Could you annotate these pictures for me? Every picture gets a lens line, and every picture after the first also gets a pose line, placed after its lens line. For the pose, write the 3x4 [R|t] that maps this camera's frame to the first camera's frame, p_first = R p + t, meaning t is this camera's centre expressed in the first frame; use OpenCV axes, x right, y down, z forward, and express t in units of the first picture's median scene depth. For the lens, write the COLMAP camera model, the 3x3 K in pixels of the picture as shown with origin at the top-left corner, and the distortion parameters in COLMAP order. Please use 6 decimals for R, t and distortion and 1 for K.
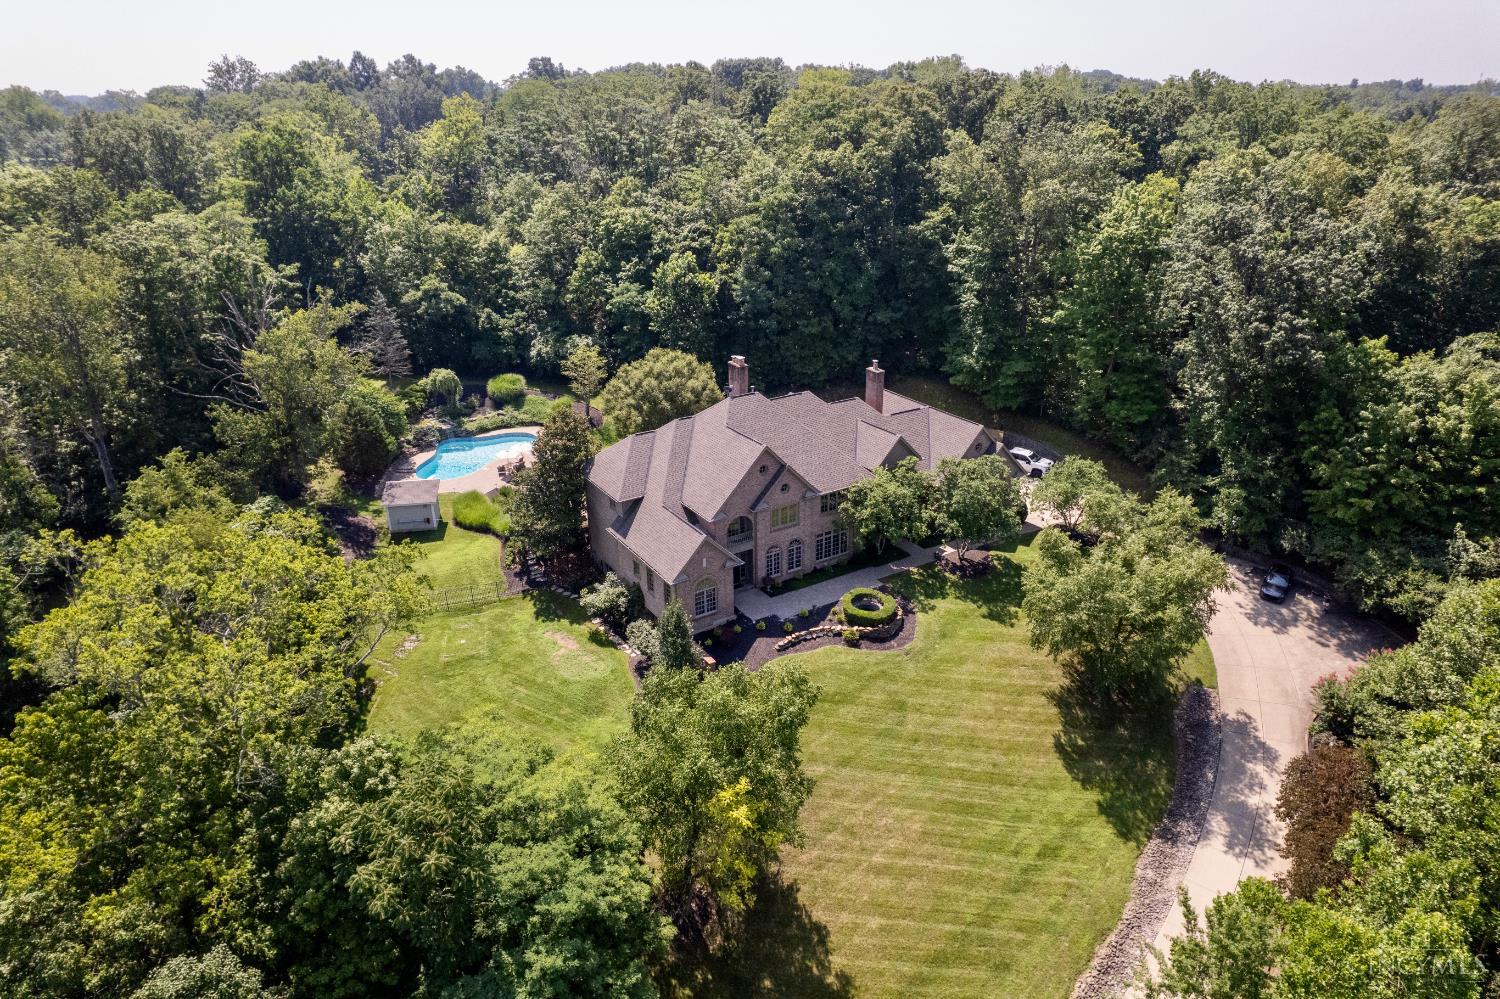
lens RADIAL K [[958.7, 0, 756.6], [0, 958.7, 494.3], [0, 0, 1]] dist [-0.074747, 0.060578]
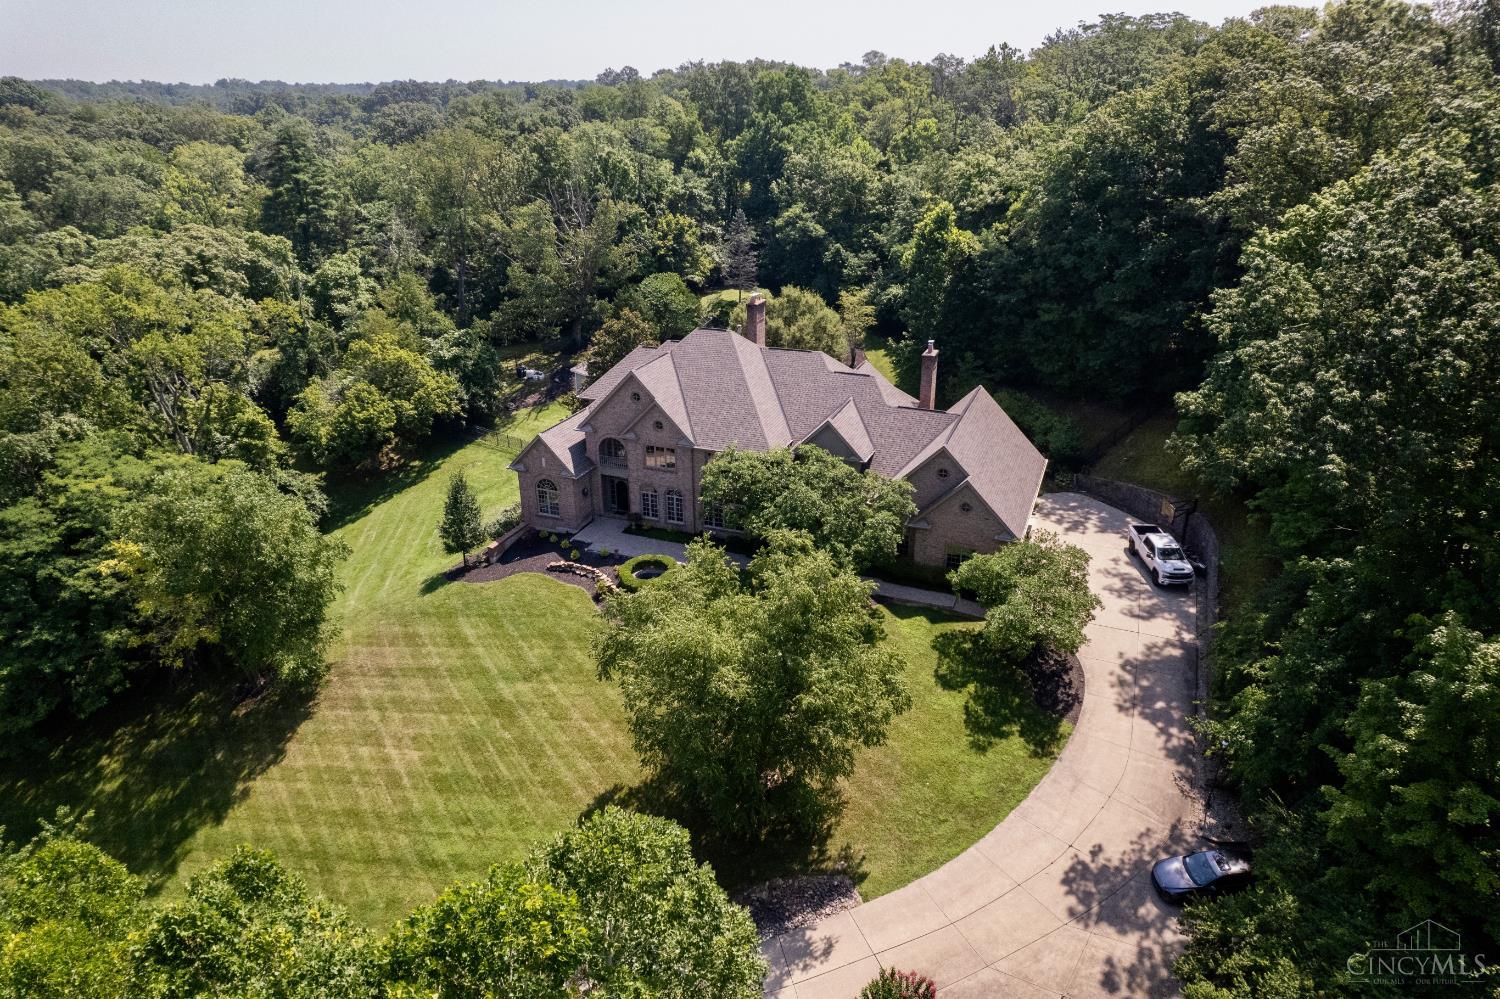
lens RADIAL K [[958.7, 0, 756.6], [0, 958.7, 494.3], [0, 0, 1]] dist [-0.074747, 0.060578]
pose [[0.583207, 0.320930, -0.746240, 0.573008], [-0.315054, 0.936105, 0.156361, -0.085700], [0.748739, 0.143915, 0.647053, 0.350759]]
